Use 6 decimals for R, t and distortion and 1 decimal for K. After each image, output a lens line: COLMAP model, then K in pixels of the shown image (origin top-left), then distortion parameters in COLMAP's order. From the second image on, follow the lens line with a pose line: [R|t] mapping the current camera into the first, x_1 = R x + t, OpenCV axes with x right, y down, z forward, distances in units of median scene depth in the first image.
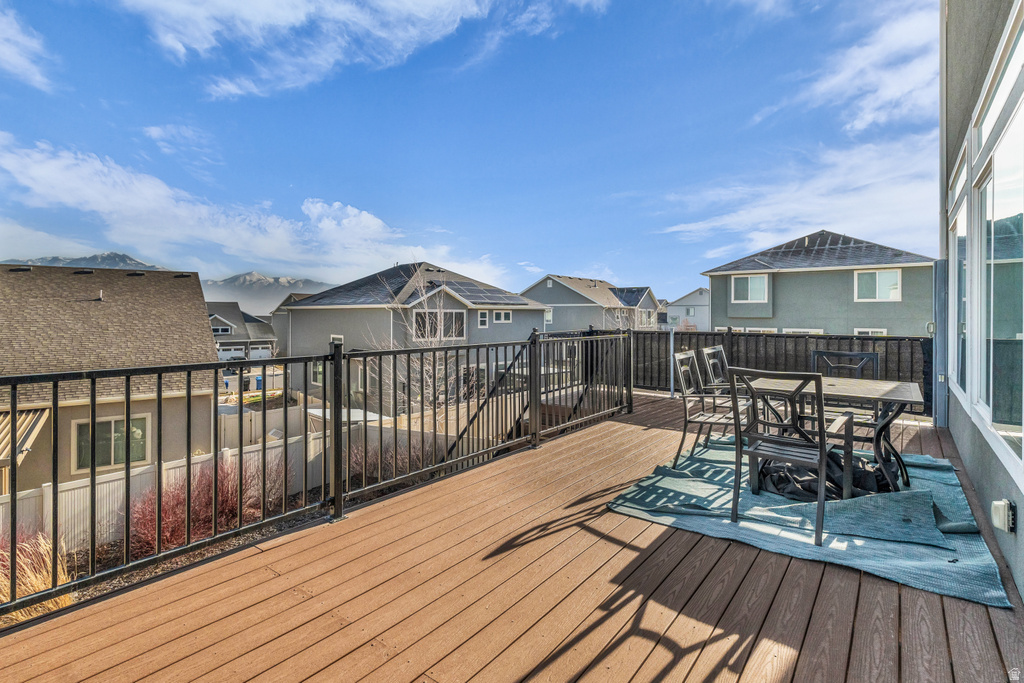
lens RADIAL K [[495.2, 0, 516.3], [0, 495.2, 306.3], [0, 0, 1]] dist [0.001810, -0.000393]
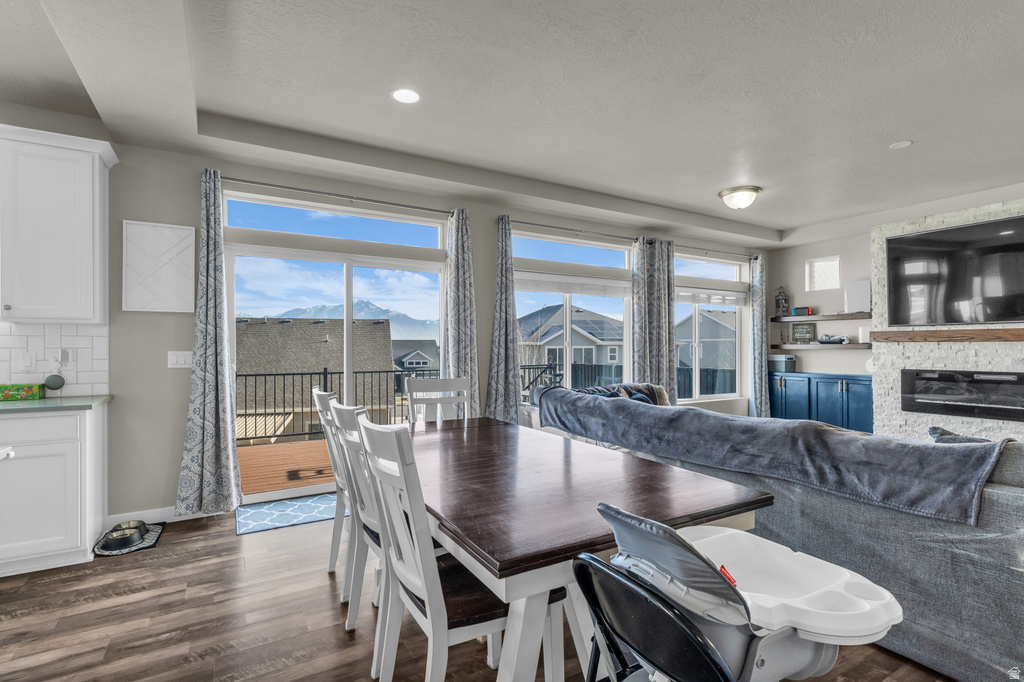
lens RADIAL K [[494.1, 0, 517.0], [0, 494.1, 345.6], [0, 0, 1]] dist [0.005709, -0.002039]
pose [[0.930089, -0.006975, -0.367268, 0.137146], [0.010652, 0.999911, 0.007988, -0.004304], [0.367180, -0.011342, 0.930081, -0.089744]]
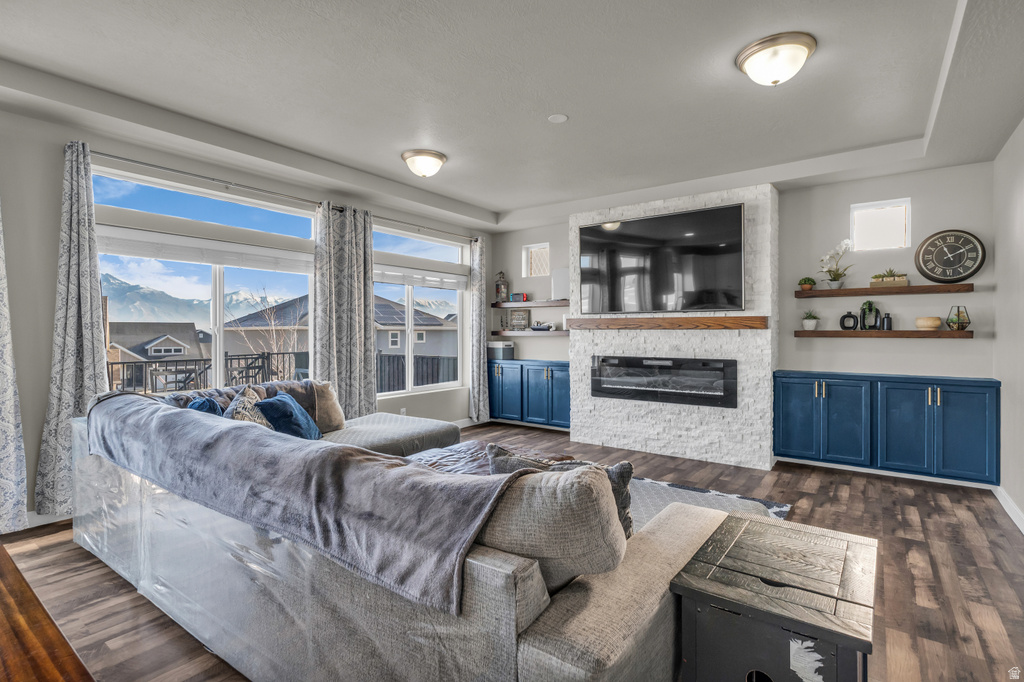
lens RADIAL K [[494.1, 0, 512.4], [0, 494.1, 337.3], [0, 0, 1]] dist [0.005709, -0.002039]
pose [[0.999874, -0.004161, 0.015348, 0.168735], [0.003771, 0.999670, 0.025397, -0.004467], [-0.015448, -0.025336, 0.999560, -0.054476]]
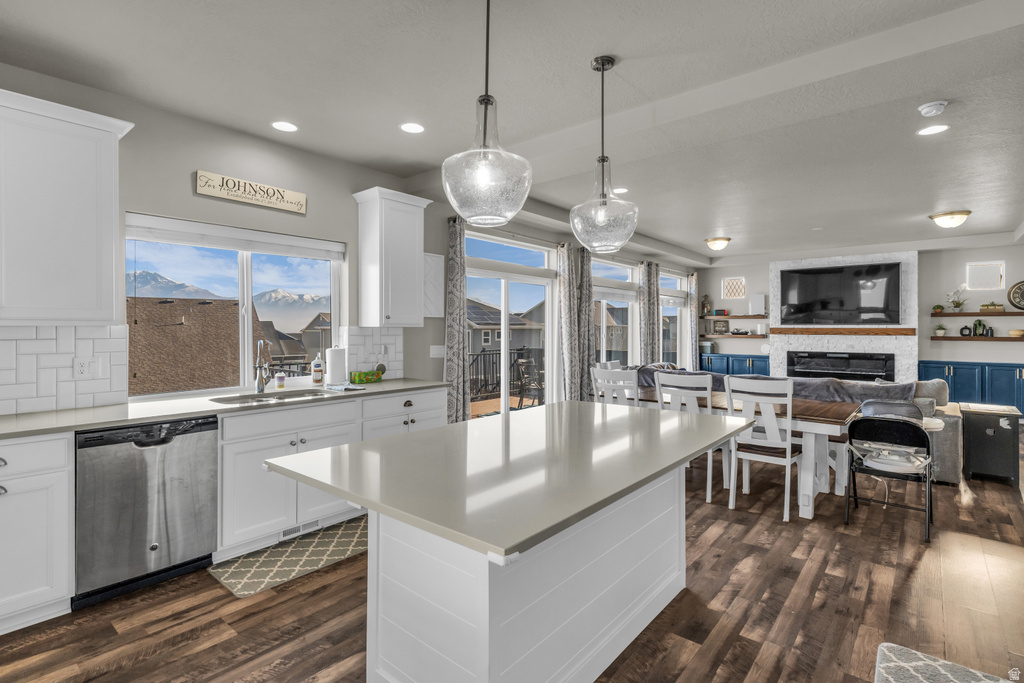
lens RADIAL K [[494.1, 0, 515.3], [0, 494.1, 333.1], [0, 0, 1]] dist [0.005709, -0.002039]
pose [[0.999079, -0.001968, -0.042867, 0.052194], [0.002918, 0.999752, 0.022094, -0.010438], [0.042813, -0.022199, 0.998836, -0.171101]]
